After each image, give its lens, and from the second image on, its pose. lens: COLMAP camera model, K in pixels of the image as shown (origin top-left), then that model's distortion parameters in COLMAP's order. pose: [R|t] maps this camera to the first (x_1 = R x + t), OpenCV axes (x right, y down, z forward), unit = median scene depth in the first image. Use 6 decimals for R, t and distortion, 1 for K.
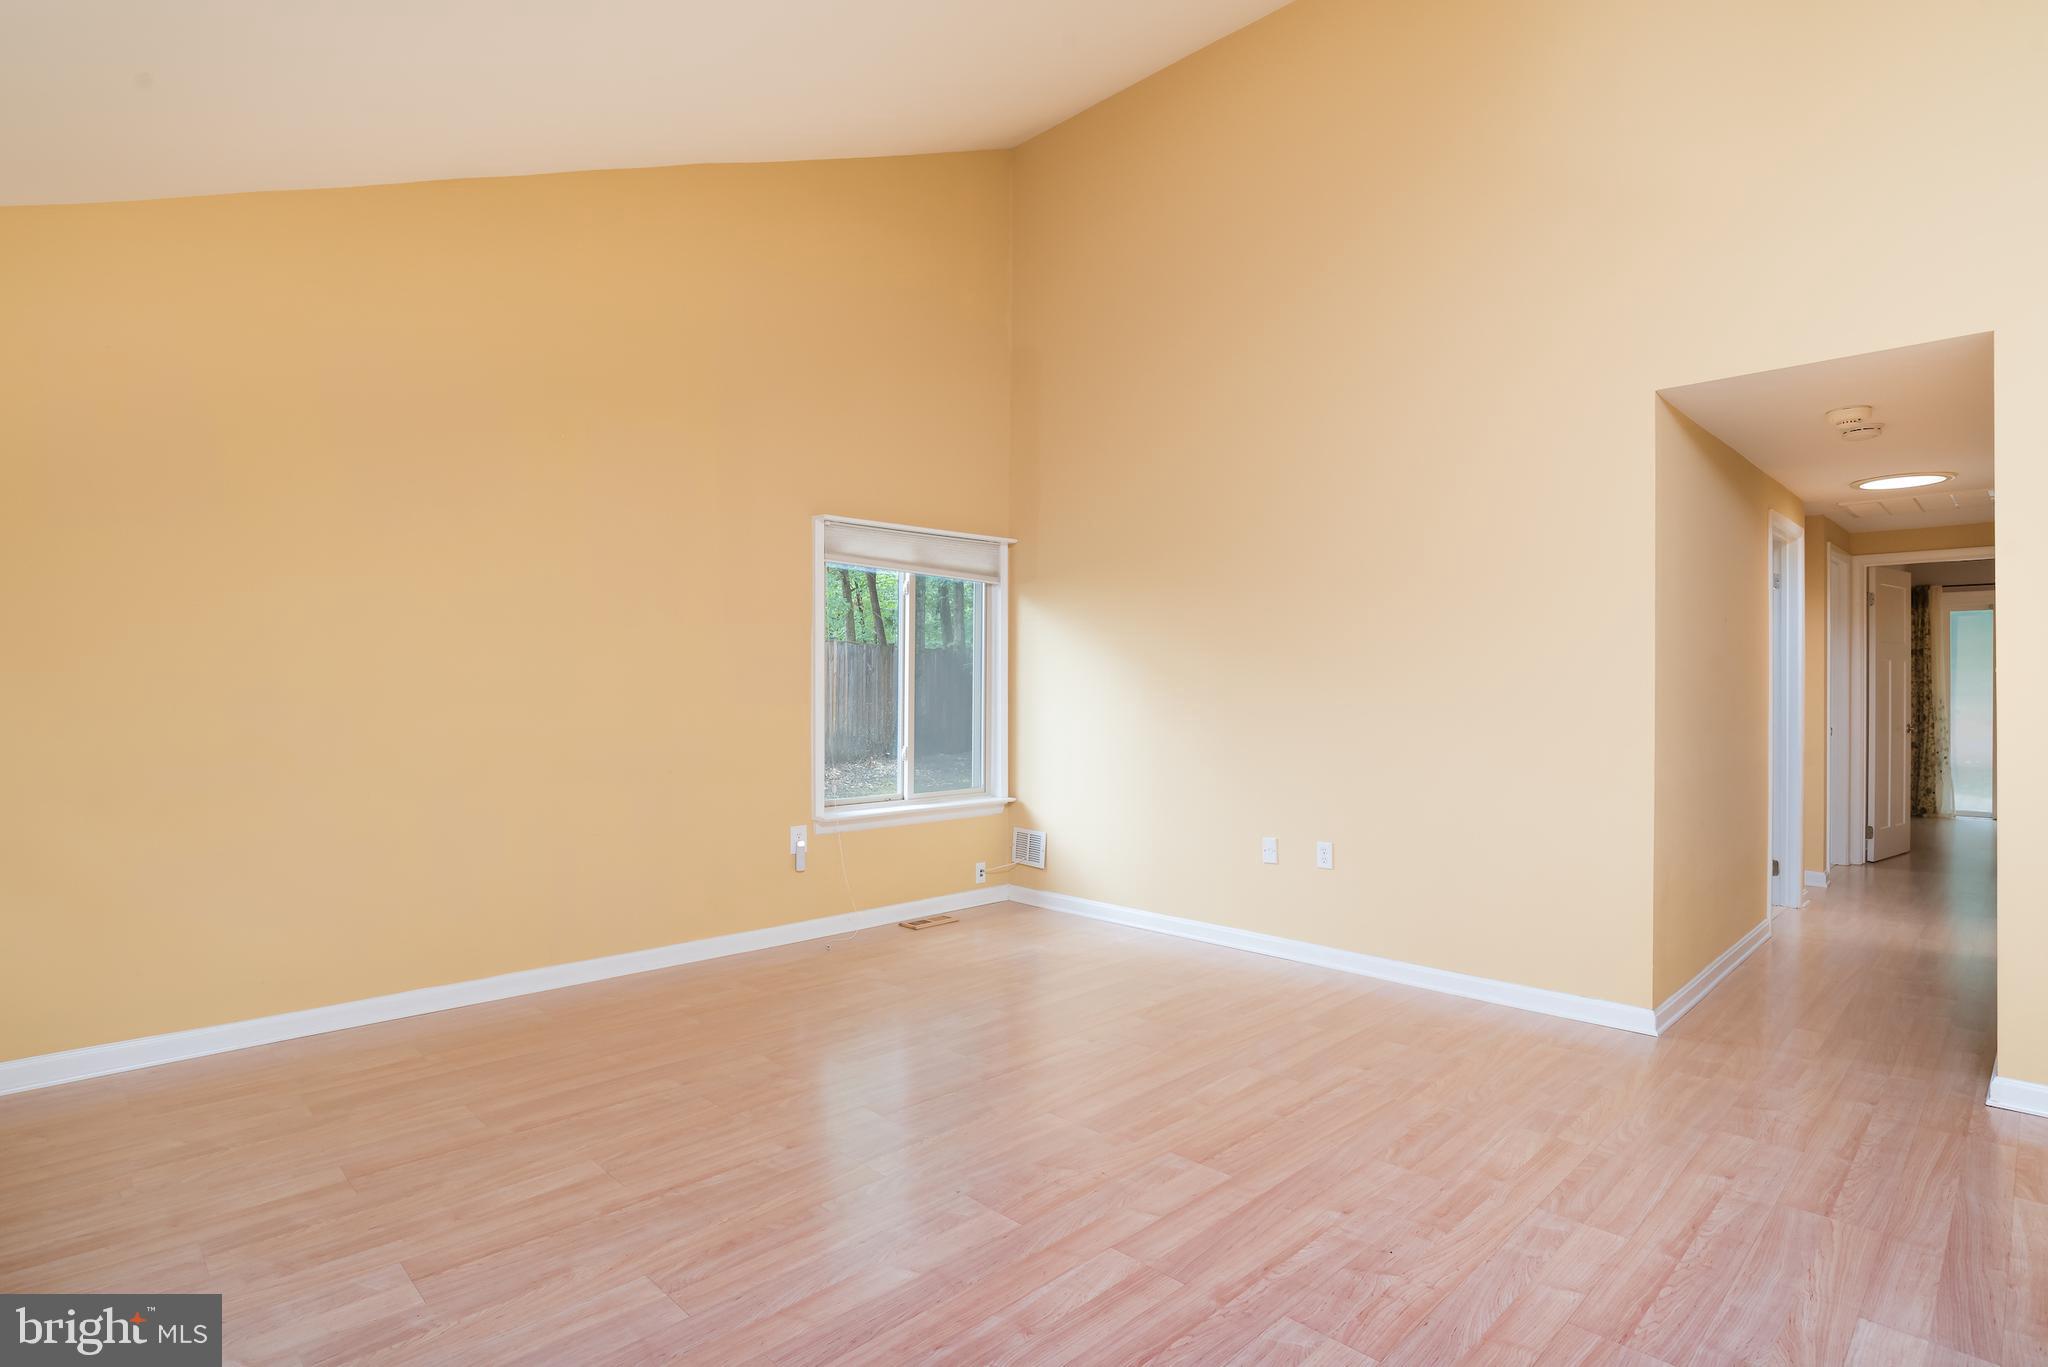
lens RADIAL K [[1048.3, 0, 1024.2], [0, 1048.3, 688.5], [0, 0, 1]] dist [-0.060618, 0.028164]
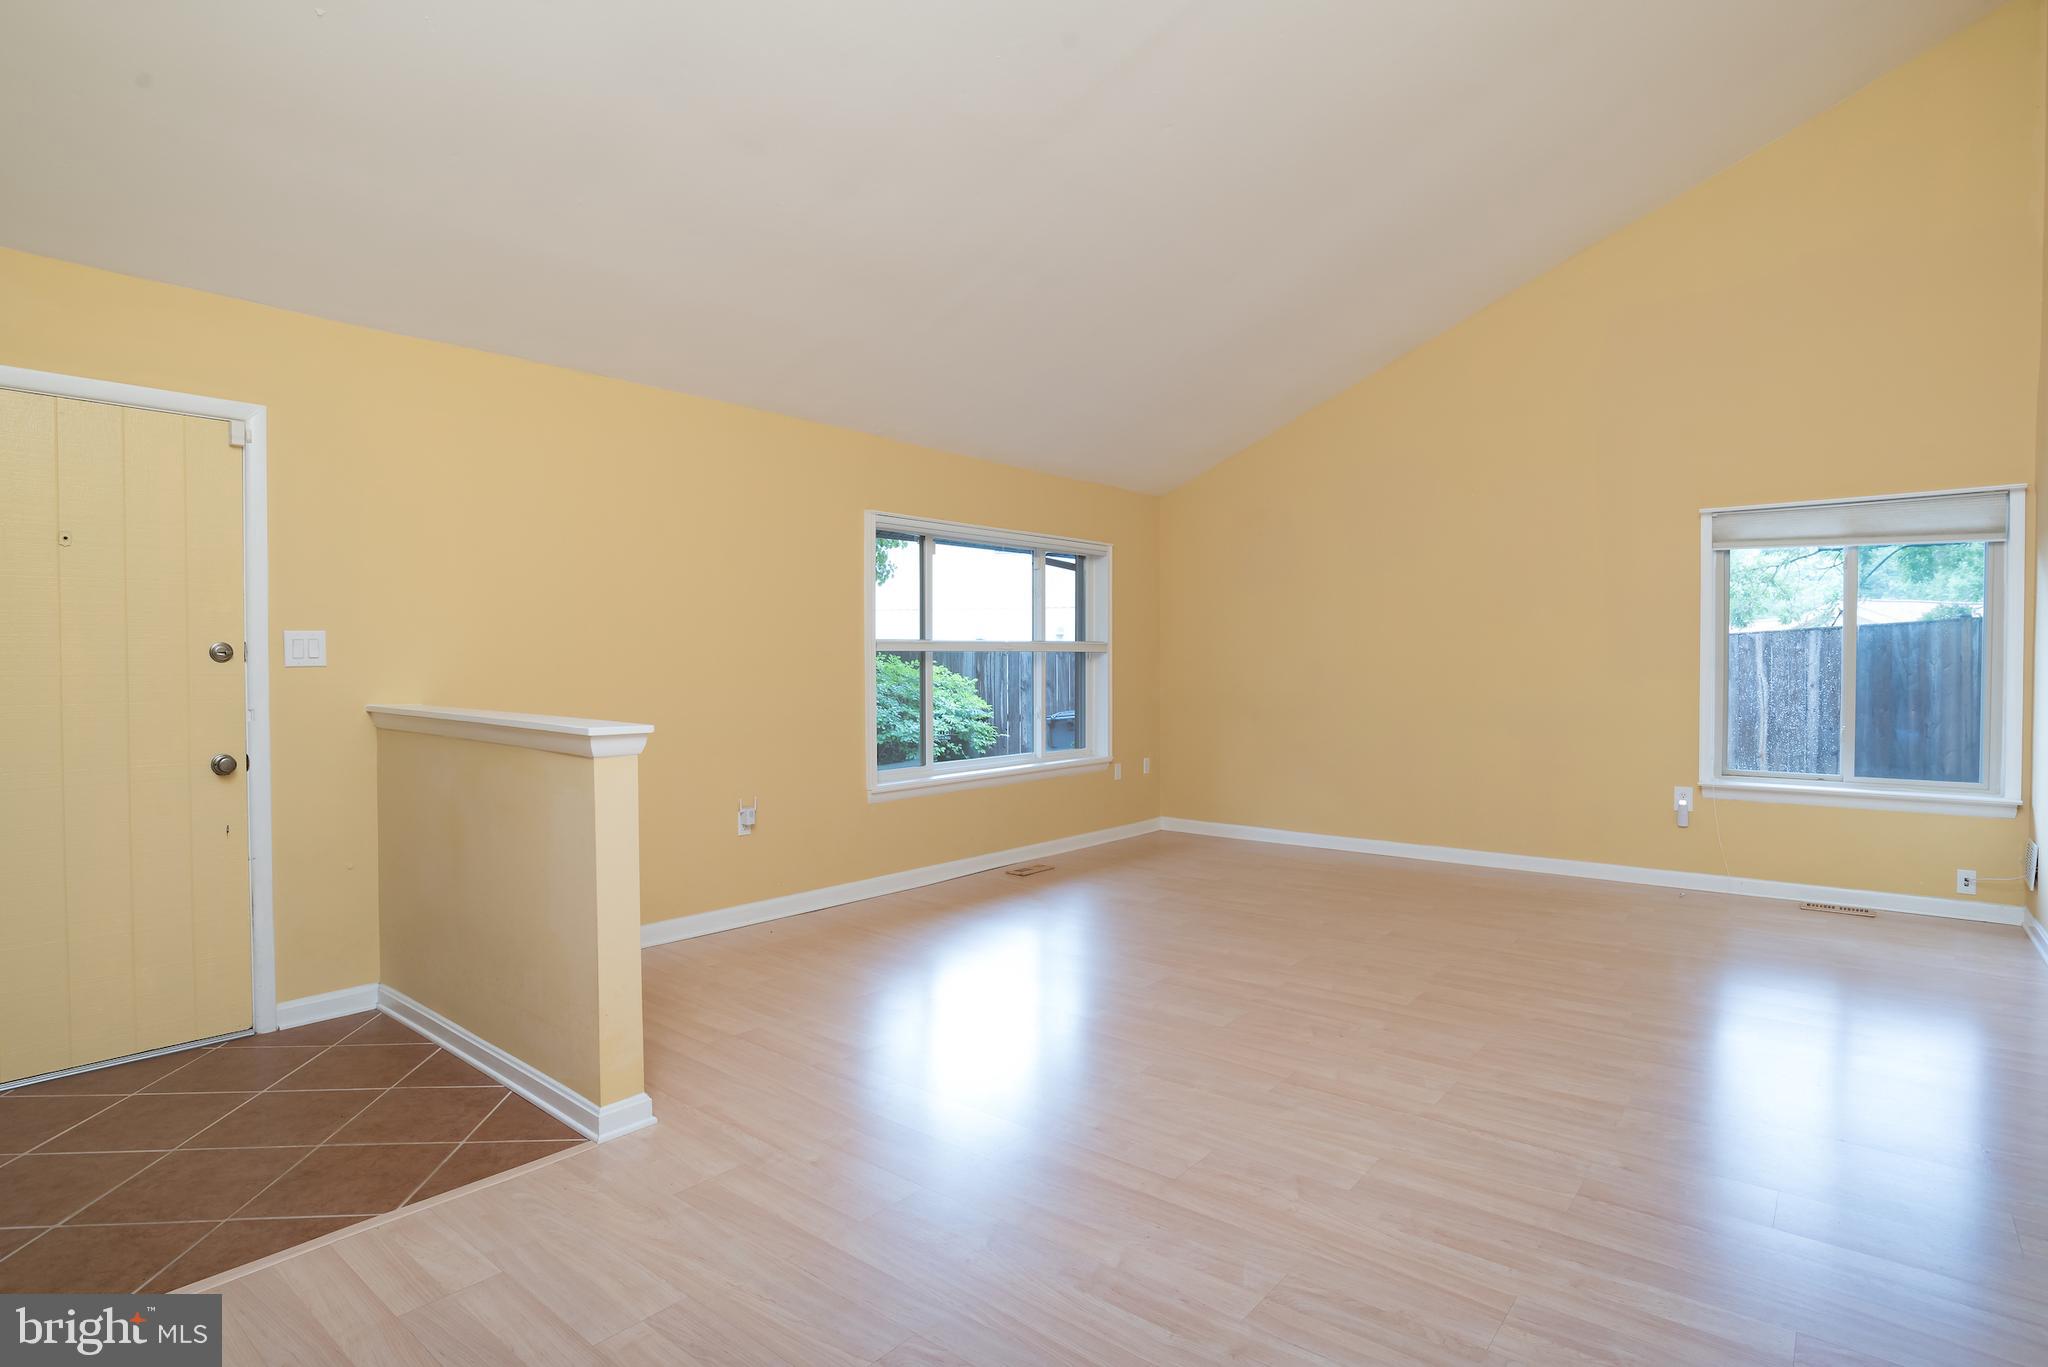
lens RADIAL K [[1047.8, 0, 1024.0], [0, 1047.8, 683.5], [0, 0, 1]] dist [-0.003965, -0.000673]
pose [[0.106105, 0.017564, -0.994200, 1.359746], [0.000433, 0.999843, 0.017710, -0.002777], [0.994355, -0.002310, 0.106081, 0.268981]]
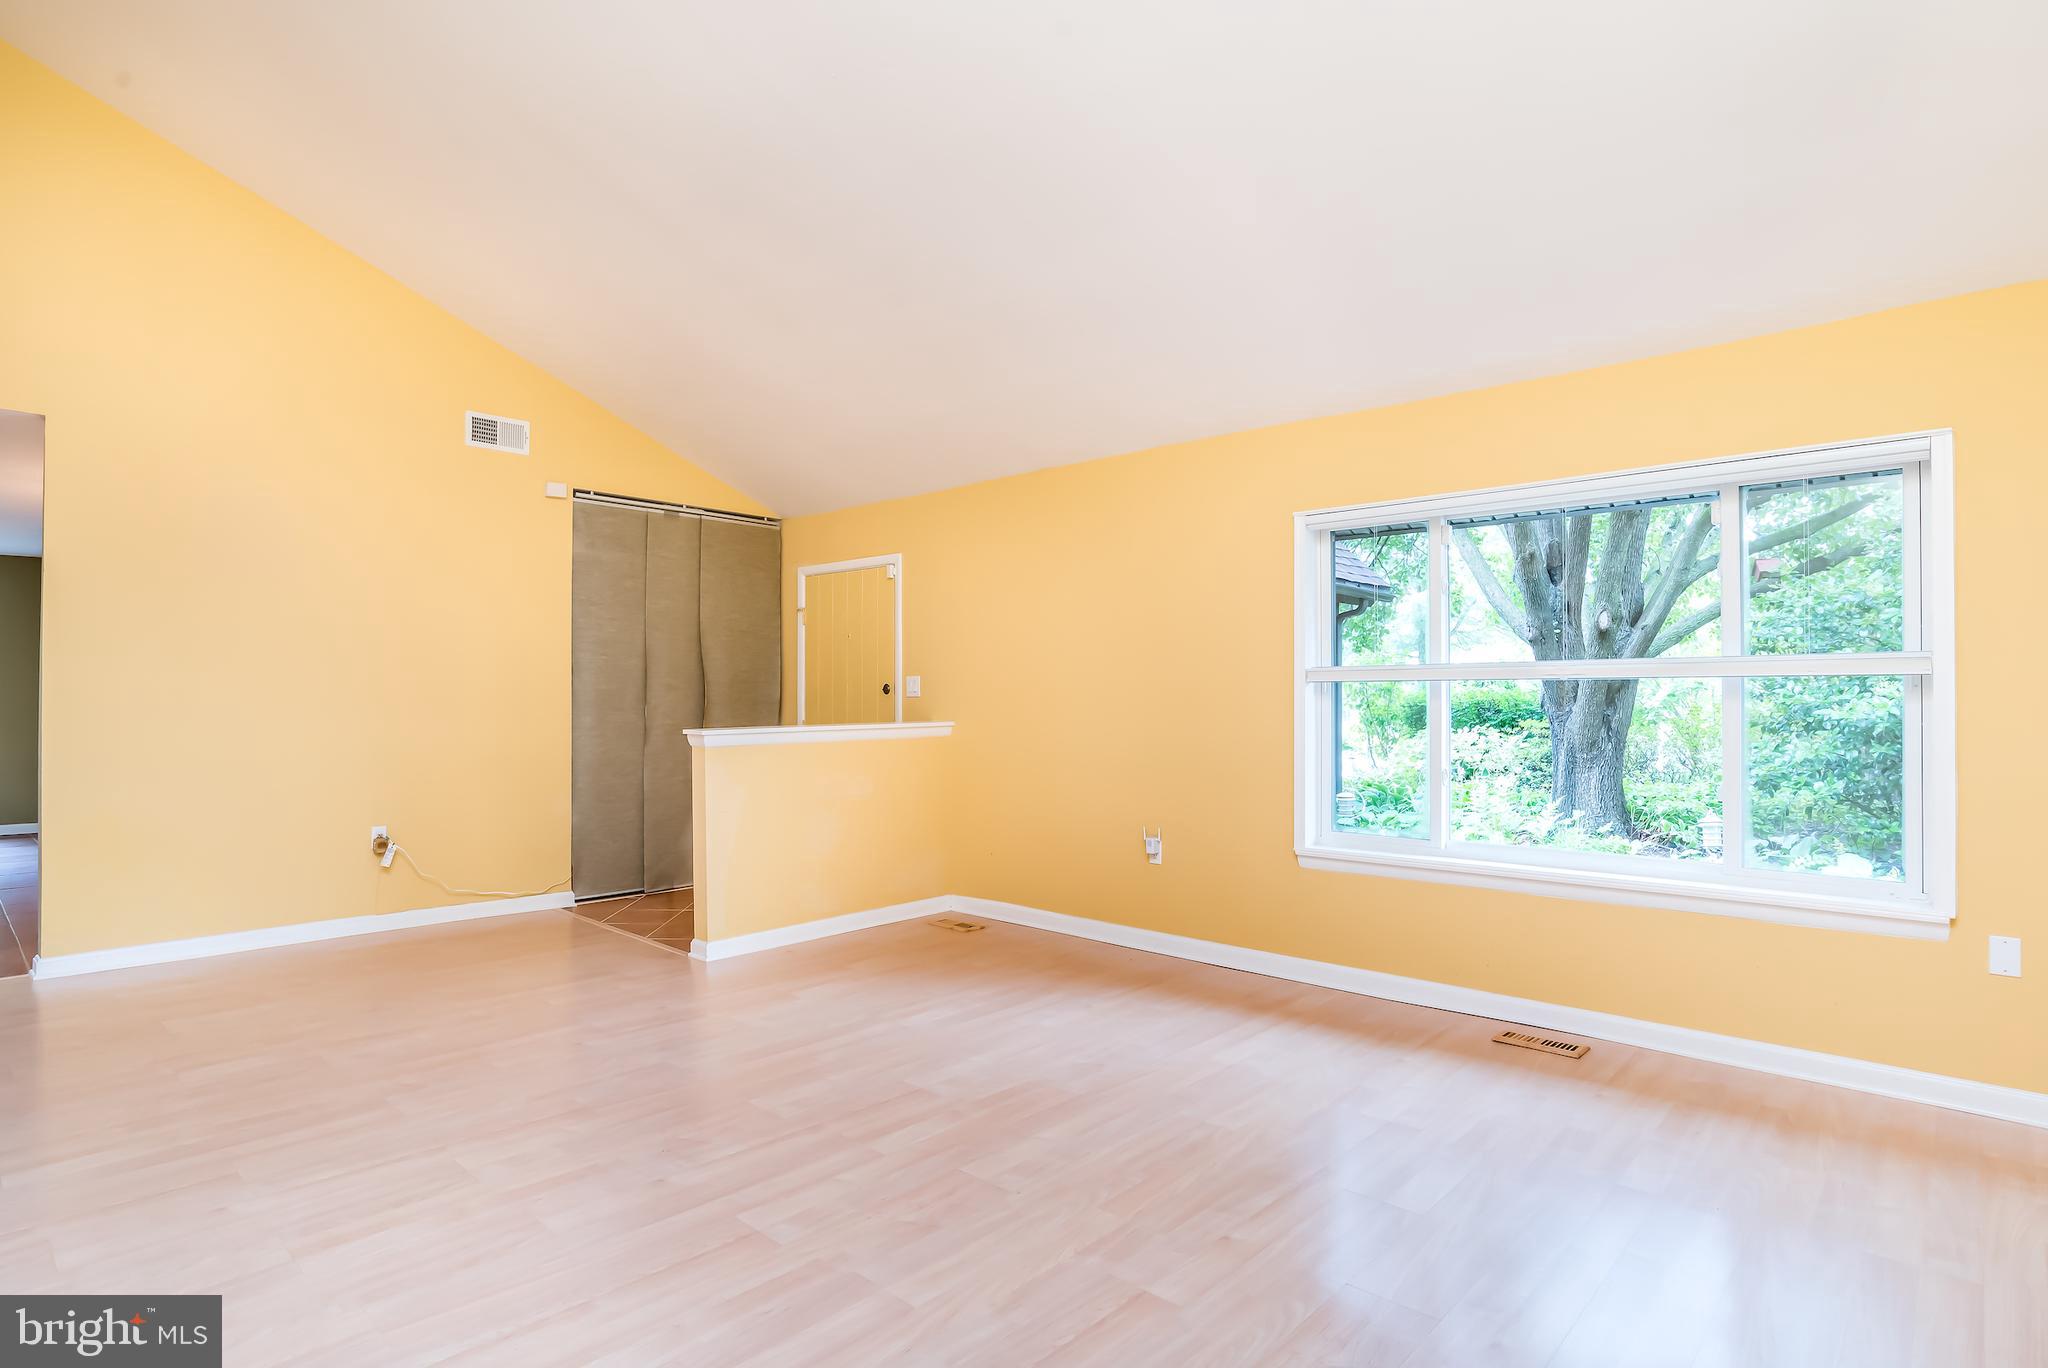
lens RADIAL K [[1039.7, 0, 1027.5], [0, 1039.7, 684.2], [0, 0, 1]] dist [-0.056132, 0.026026]
pose [[-0.998734, -0.002761, -0.050232, -0.016302], [-0.002355, 0.999964, -0.008135, -0.009416], [0.050253, -0.008007, -0.998704, 1.675355]]
